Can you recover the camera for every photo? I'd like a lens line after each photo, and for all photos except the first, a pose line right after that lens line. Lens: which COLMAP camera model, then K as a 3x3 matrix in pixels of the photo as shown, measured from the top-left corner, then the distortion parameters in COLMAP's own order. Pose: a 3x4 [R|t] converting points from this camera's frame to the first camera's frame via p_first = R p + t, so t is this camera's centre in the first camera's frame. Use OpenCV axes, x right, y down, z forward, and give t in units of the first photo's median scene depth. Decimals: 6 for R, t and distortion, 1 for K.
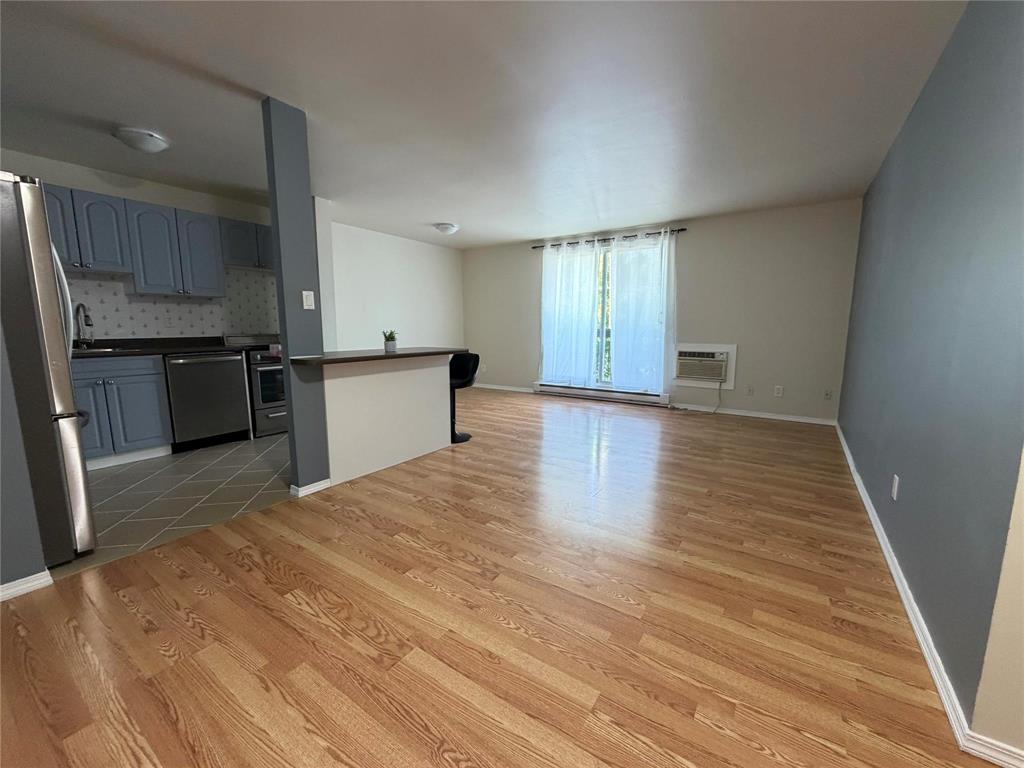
lens RADIAL K [[411.7, 0, 514.6], [0, 411.7, 383.7], [0, 0, 1]] dist [-0.003260, 0.001044]
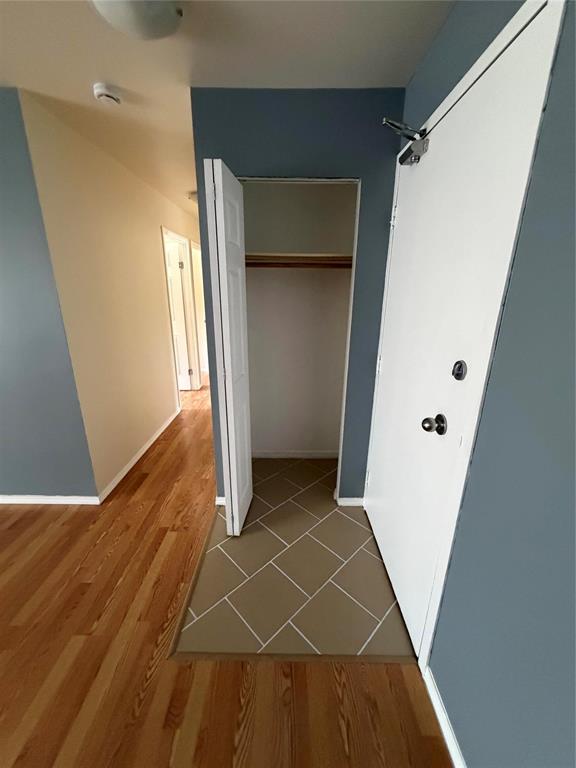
lens RADIAL K [[308.8, 0, 284.7], [0, 308.8, 383.0], [0, 0, 1]] dist [-0.003260, 0.001044]
pose [[-0.554256, -0.253108, 0.792929, -0.440171], [0.106543, 0.923232, 0.369175, -0.202349], [-0.825499, 0.289098, -0.484740, 0.348095]]
